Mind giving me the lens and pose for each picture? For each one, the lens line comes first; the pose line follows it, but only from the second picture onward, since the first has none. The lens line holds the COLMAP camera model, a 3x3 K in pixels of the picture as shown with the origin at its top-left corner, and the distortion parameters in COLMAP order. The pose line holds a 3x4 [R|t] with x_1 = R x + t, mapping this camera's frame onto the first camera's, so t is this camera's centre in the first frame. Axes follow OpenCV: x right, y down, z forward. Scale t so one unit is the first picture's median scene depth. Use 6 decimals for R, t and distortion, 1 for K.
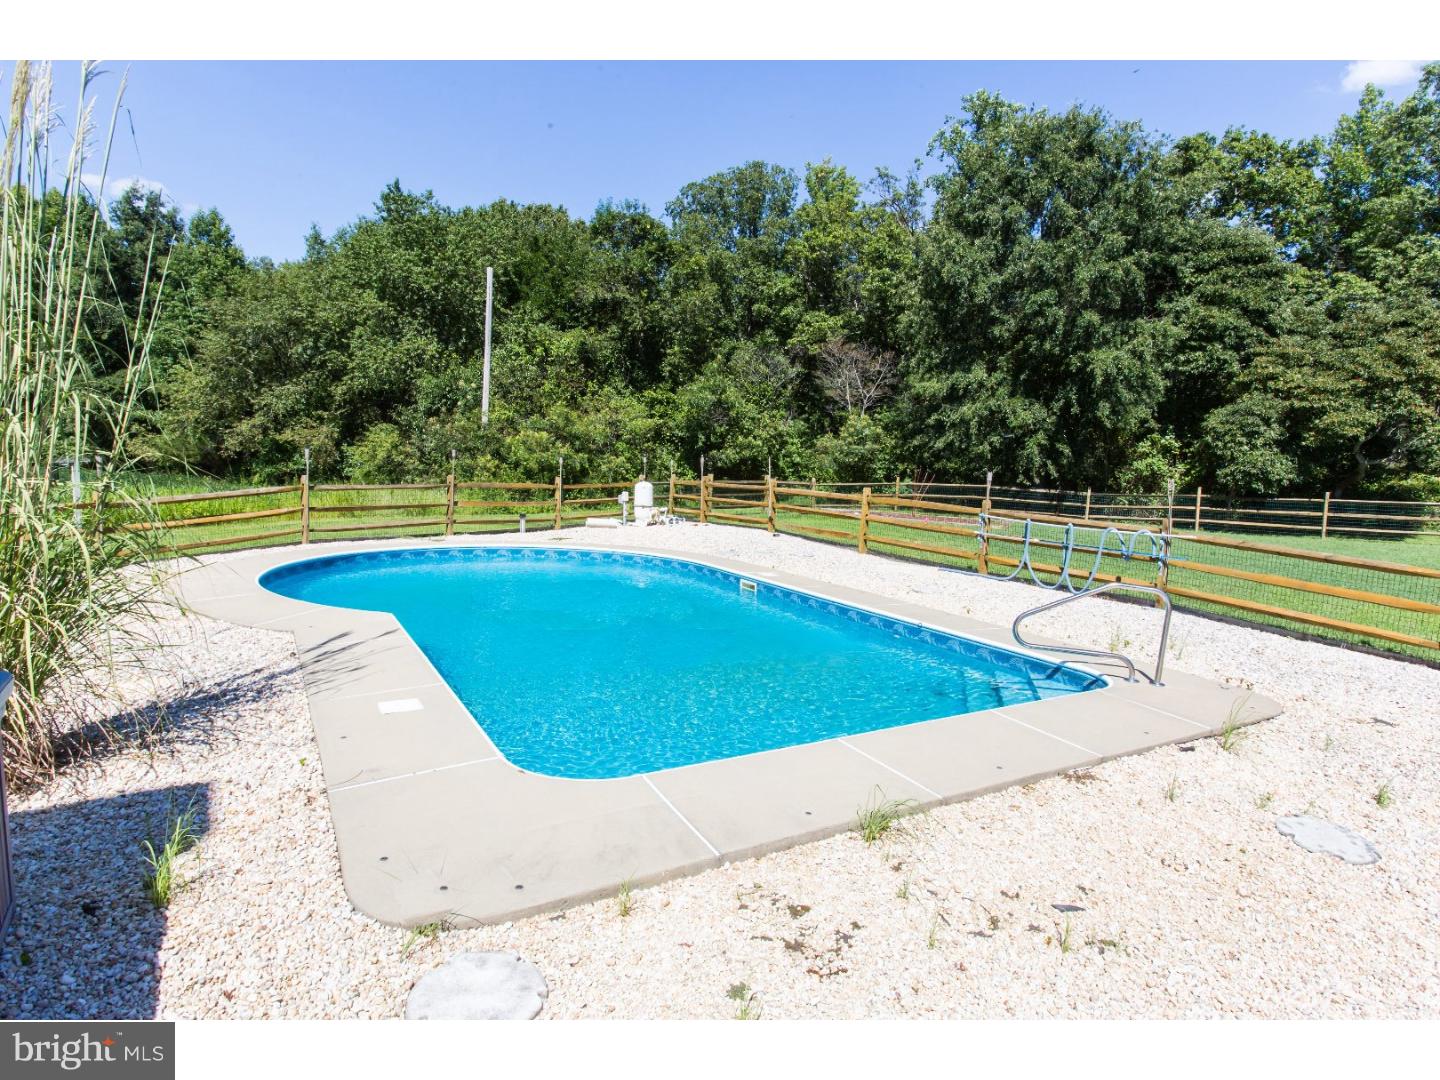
lens RADIAL K [[814.6, 0, 723.7], [0, 814.6, 547.0], [0, 0, 1]] dist [0.000554, 0.009380]
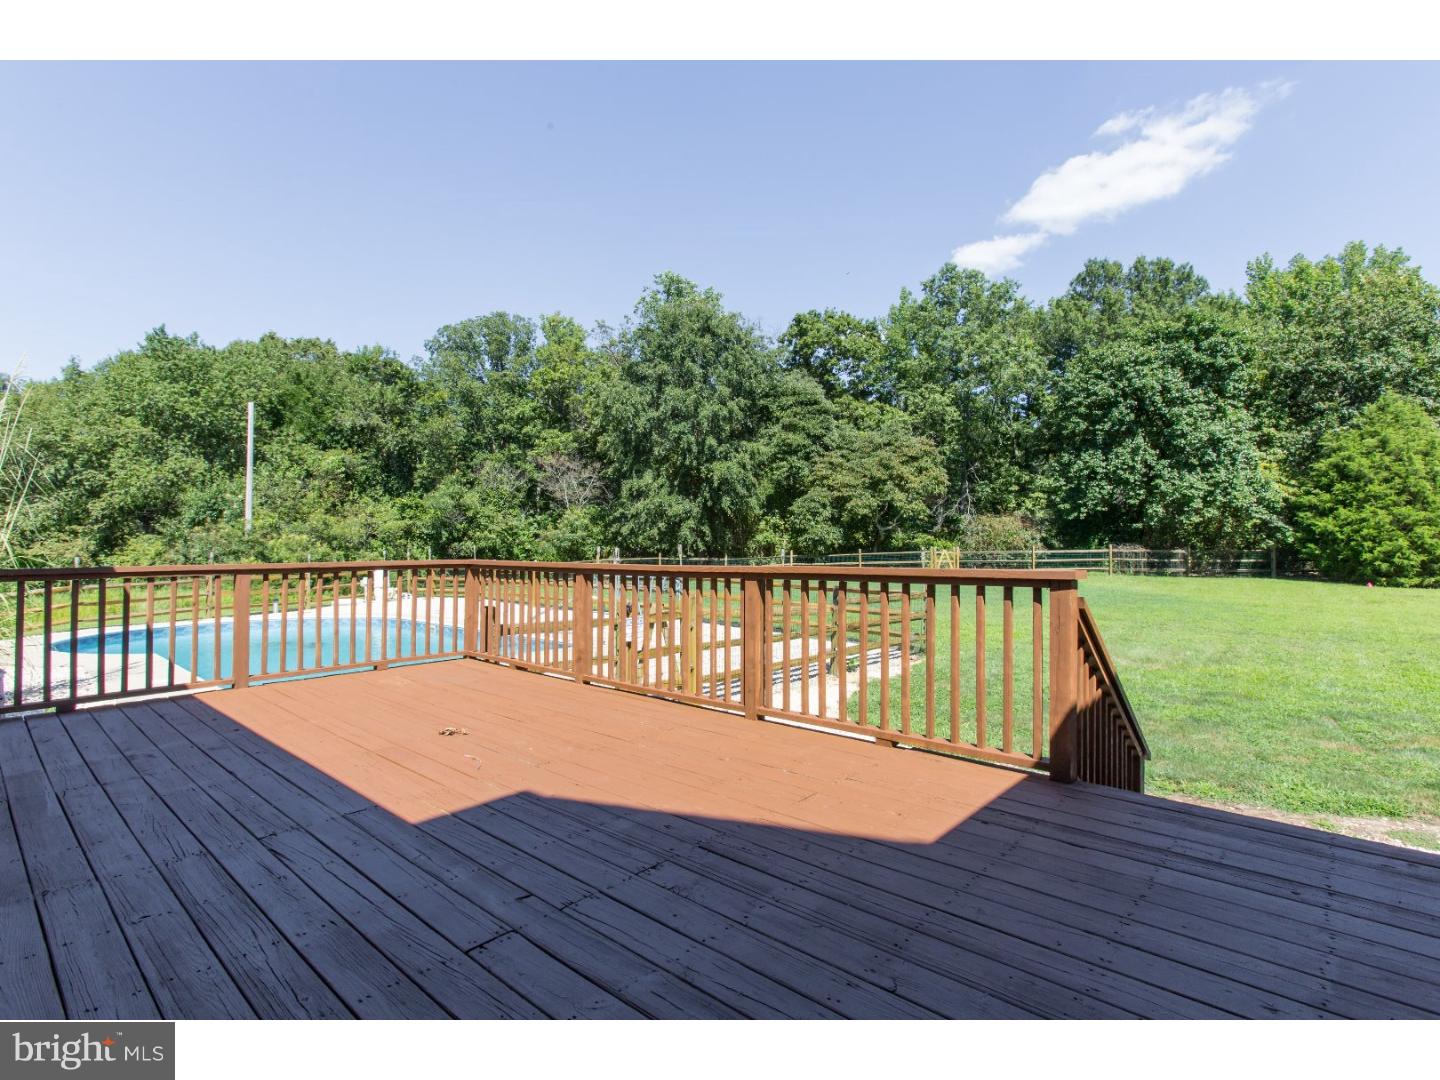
lens RADIAL K [[732.8, 0, 722.8], [0, 732.8, 530.0], [0, 0, 1]] dist [0.001911, 0.005479]
pose [[0.960224, -0.046659, 0.275304, 0.066796], [0.081758, 0.989711, -0.117424, 0.026186], [-0.266993, 0.135262, 0.954159, -0.180327]]
